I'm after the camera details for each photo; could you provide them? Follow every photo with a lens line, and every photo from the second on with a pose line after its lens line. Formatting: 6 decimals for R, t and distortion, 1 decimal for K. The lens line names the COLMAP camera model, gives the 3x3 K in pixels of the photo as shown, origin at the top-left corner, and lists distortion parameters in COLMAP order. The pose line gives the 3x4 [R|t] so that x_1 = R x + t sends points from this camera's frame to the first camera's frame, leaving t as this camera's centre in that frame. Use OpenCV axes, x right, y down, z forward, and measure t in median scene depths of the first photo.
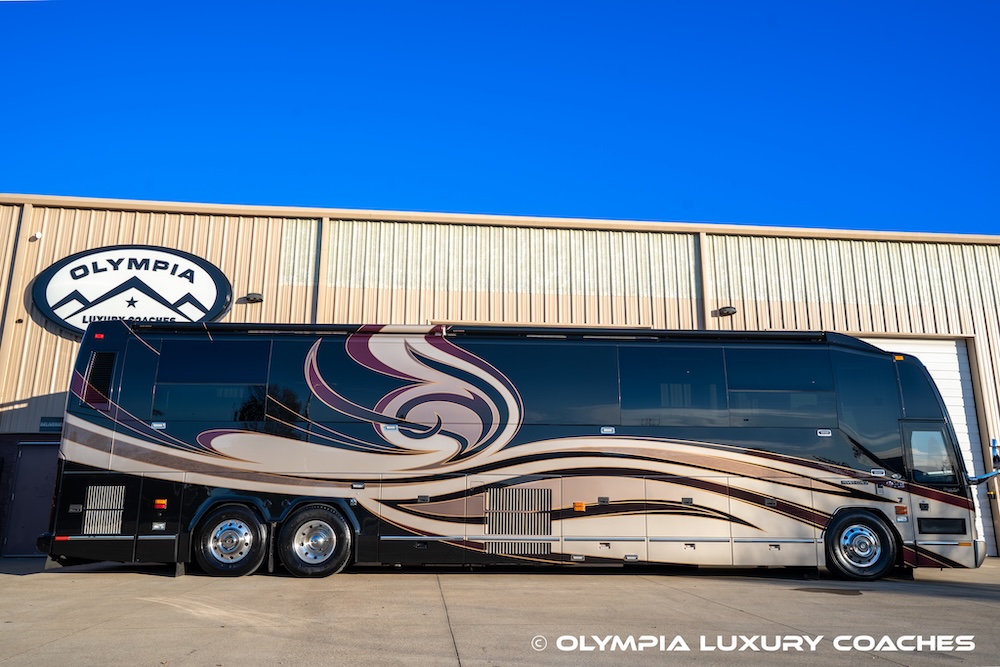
lens RADIAL K [[763.2, 0, 500.0], [0, 763.2, 333.5], [0, 0, 1]] dist [0.008923, 0.003226]
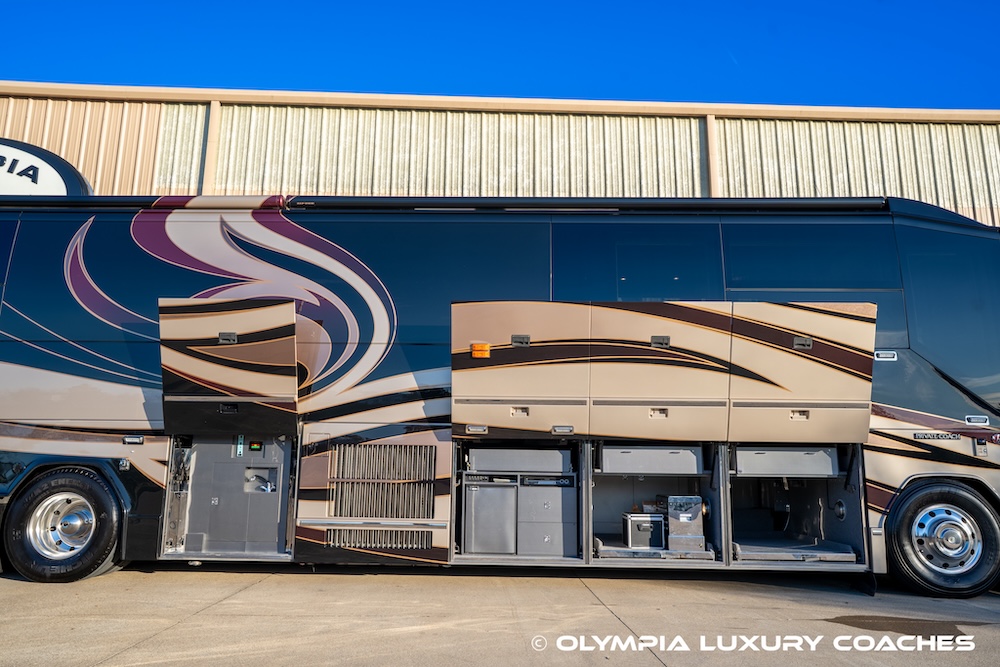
lens RADIAL K [[717.7, 0, 500.0], [0, 717.7, 333.5], [0, 0, 1]] dist [0.013333, 0.006879]
pose [[0.998060, -0.007300, -0.061827, 0.147023], [0.009412, 0.999379, 0.033949, 0.087339], [0.061541, -0.034465, 0.997509, 0.394843]]
